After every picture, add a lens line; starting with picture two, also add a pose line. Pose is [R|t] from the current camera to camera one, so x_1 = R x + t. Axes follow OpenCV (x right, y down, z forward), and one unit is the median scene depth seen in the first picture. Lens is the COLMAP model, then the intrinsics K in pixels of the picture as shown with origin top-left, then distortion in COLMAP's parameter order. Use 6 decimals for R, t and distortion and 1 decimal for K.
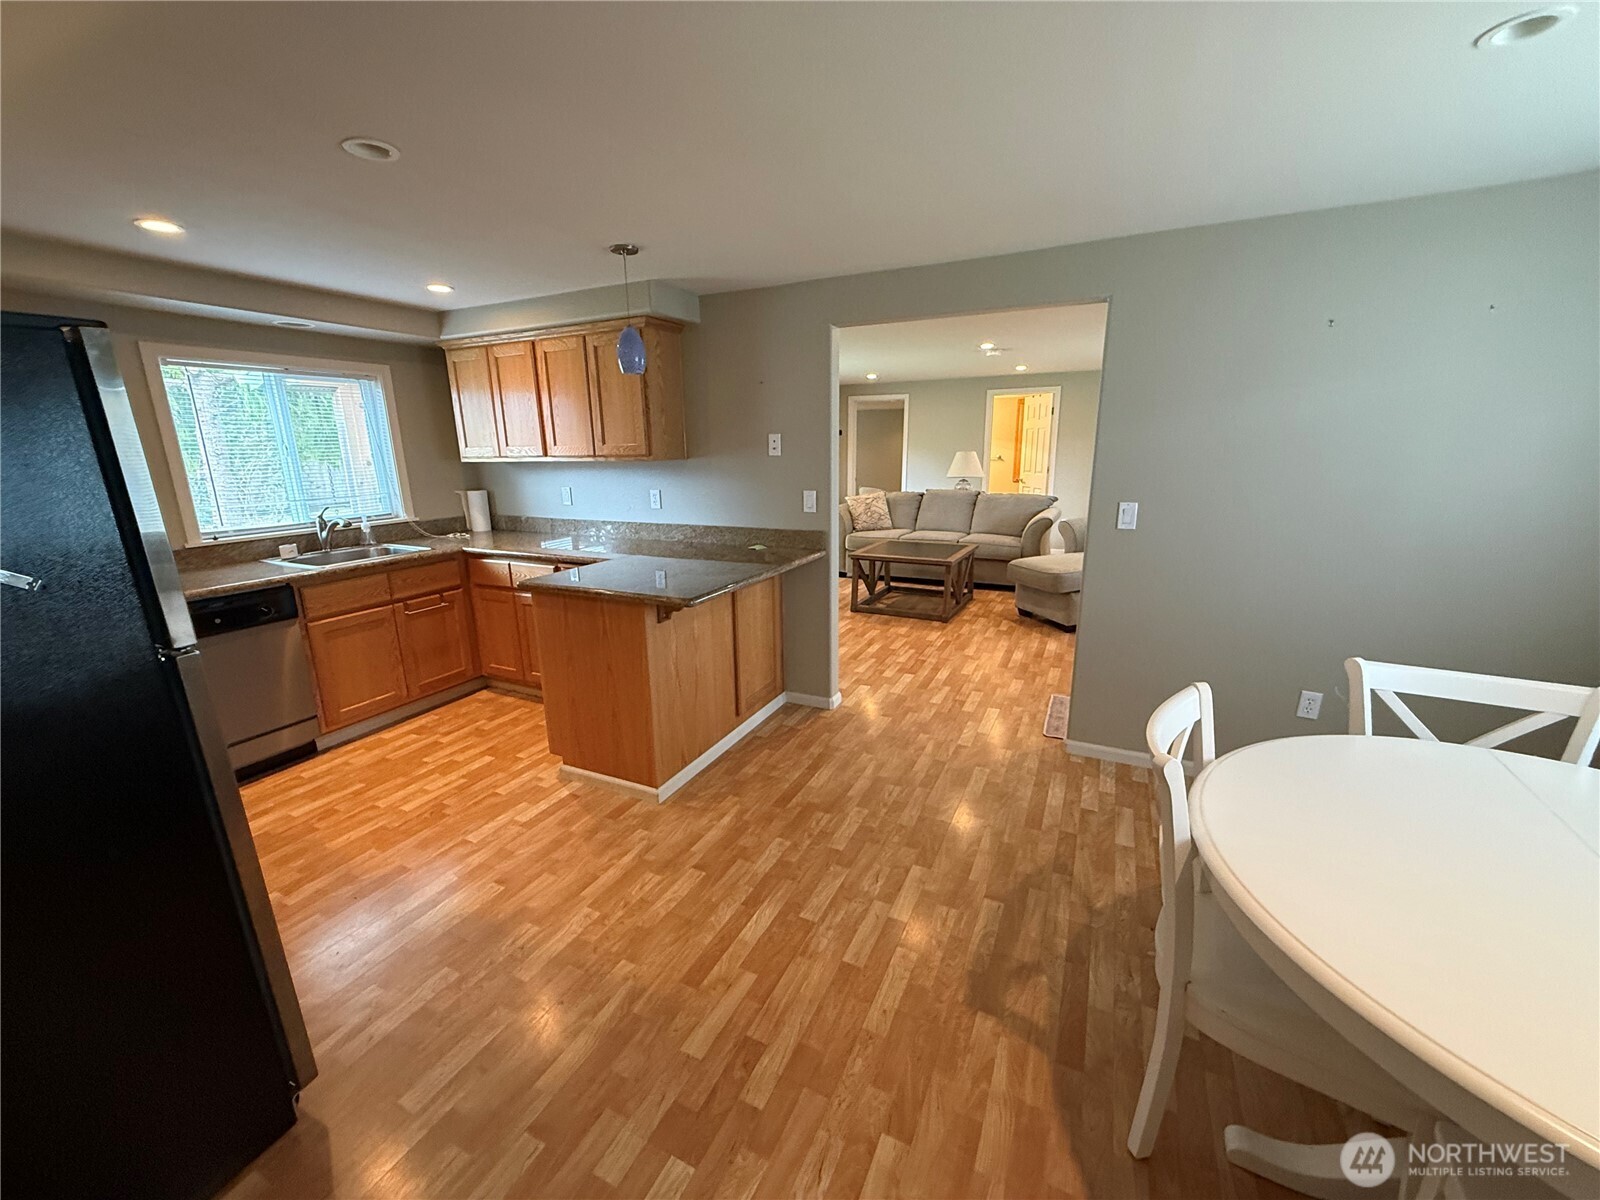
lens RADIAL K [[637.4, 0, 796.9], [0, 637.4, 599.6], [0, 0, 1]] dist [0.002971, 0.000021]
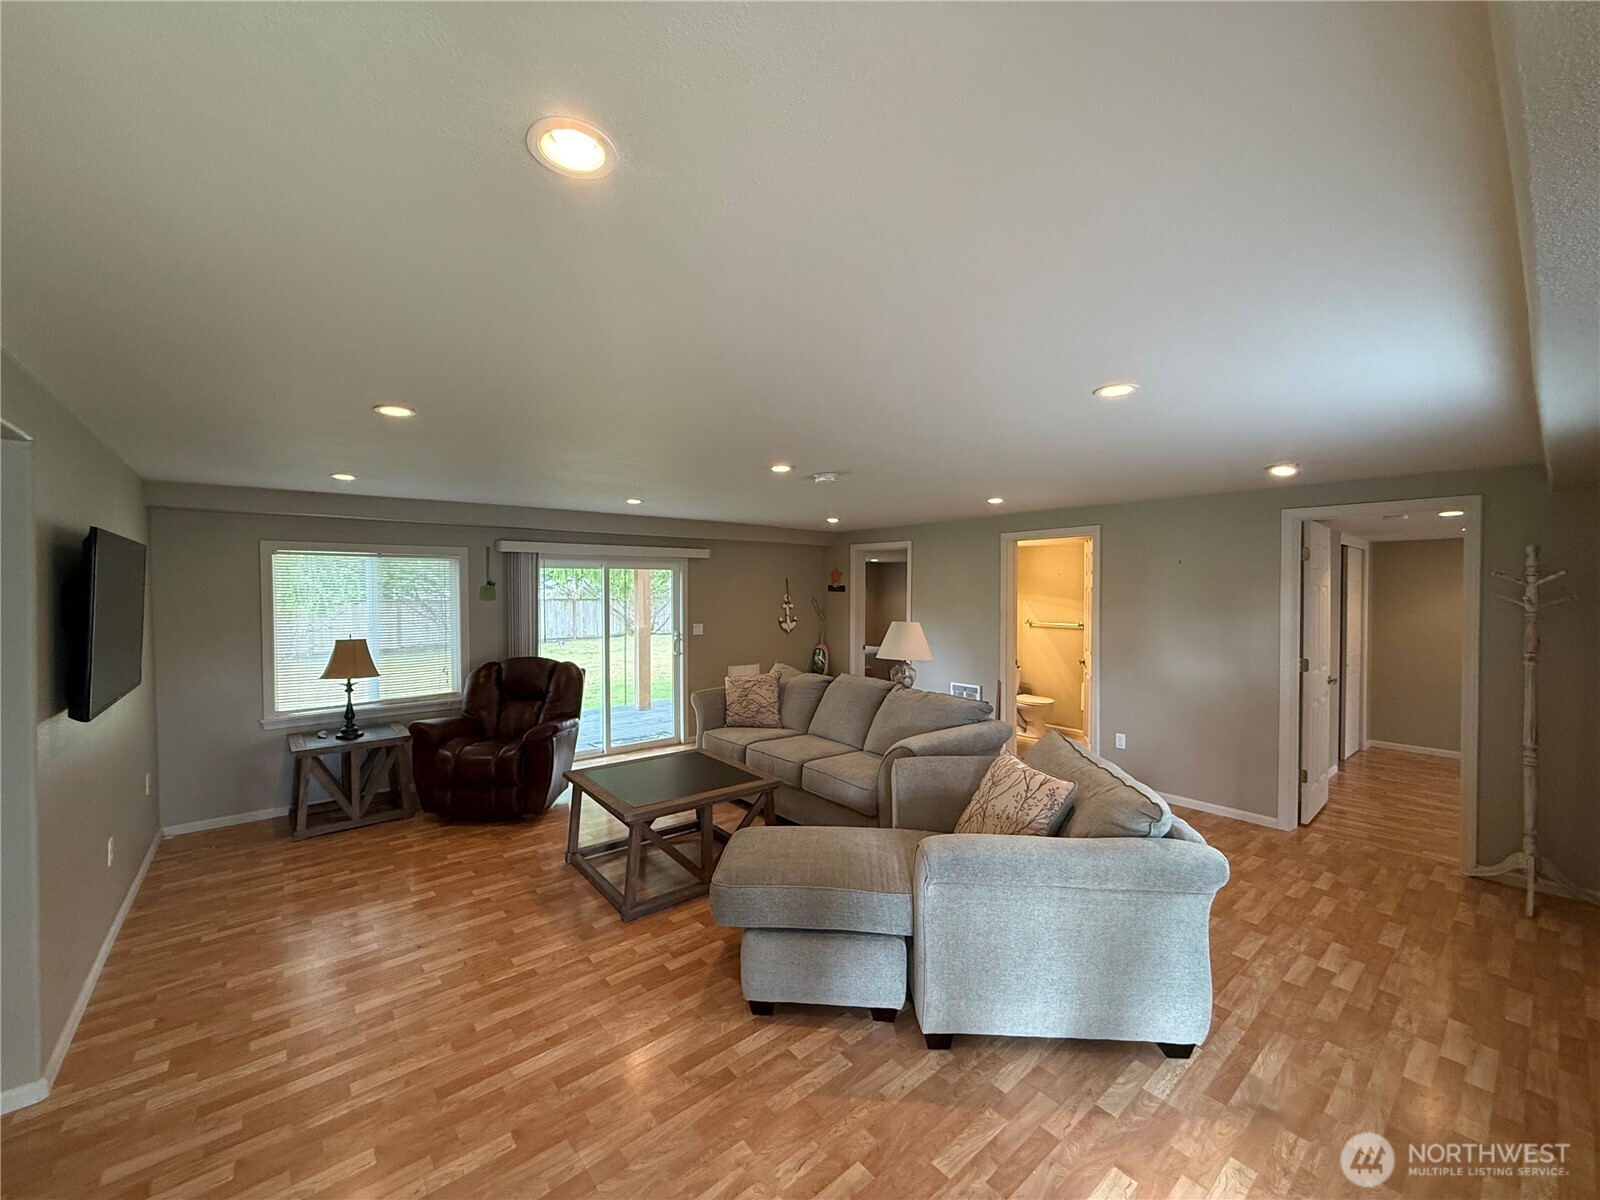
lens RADIAL K [[637.4, 0, 796.9], [0, 637.4, 599.6], [0, 0, 1]] dist [0.002971, 0.000021]
pose [[0.912769, 0.024182, -0.407759, 0.493313], [-0.113695, 0.973839, -0.196753, -0.123636], [0.392333, 0.225951, 0.891639, 0.393723]]
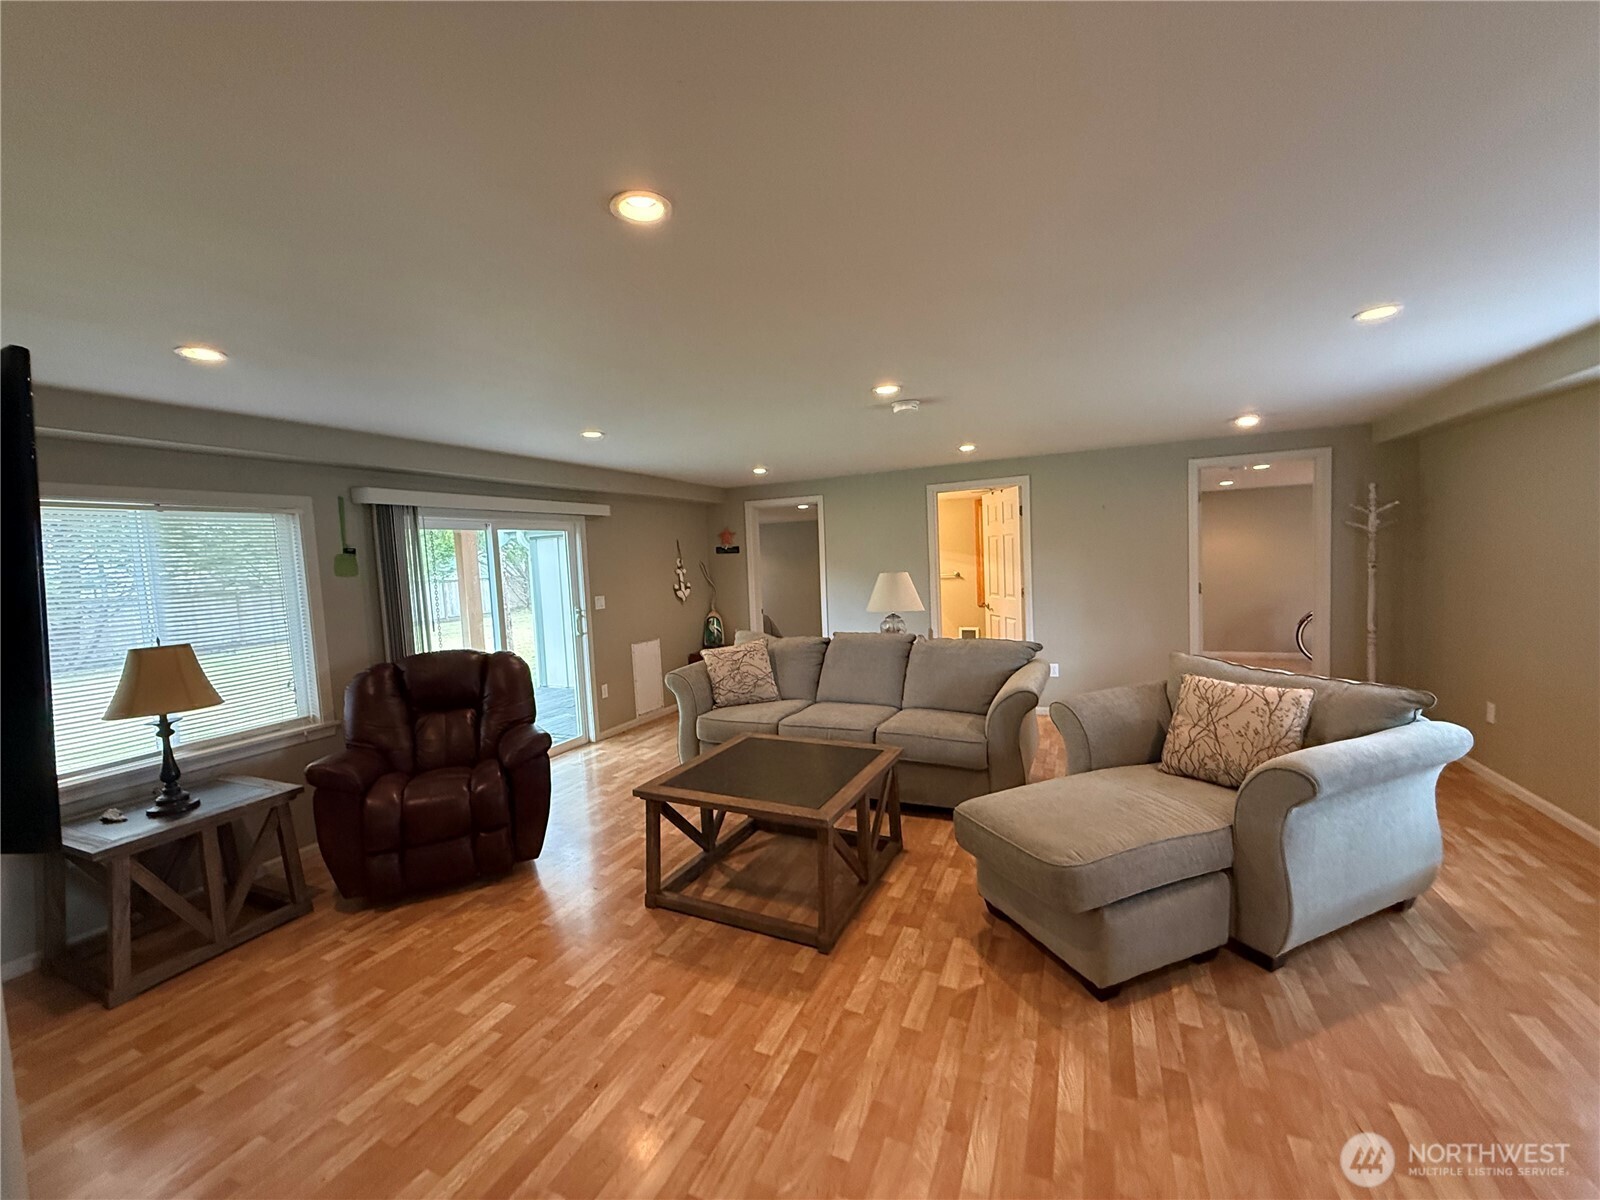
lens RADIAL K [[637.4, 0, 796.9], [0, 637.4, 599.6], [0, 0, 1]] dist [0.002971, 0.000021]
pose [[0.999268, -0.030133, 0.023565, 0.171270], [0.033824, 0.983750, -0.176329, -0.107080], [-0.017869, 0.176997, 0.984049, 0.418638]]
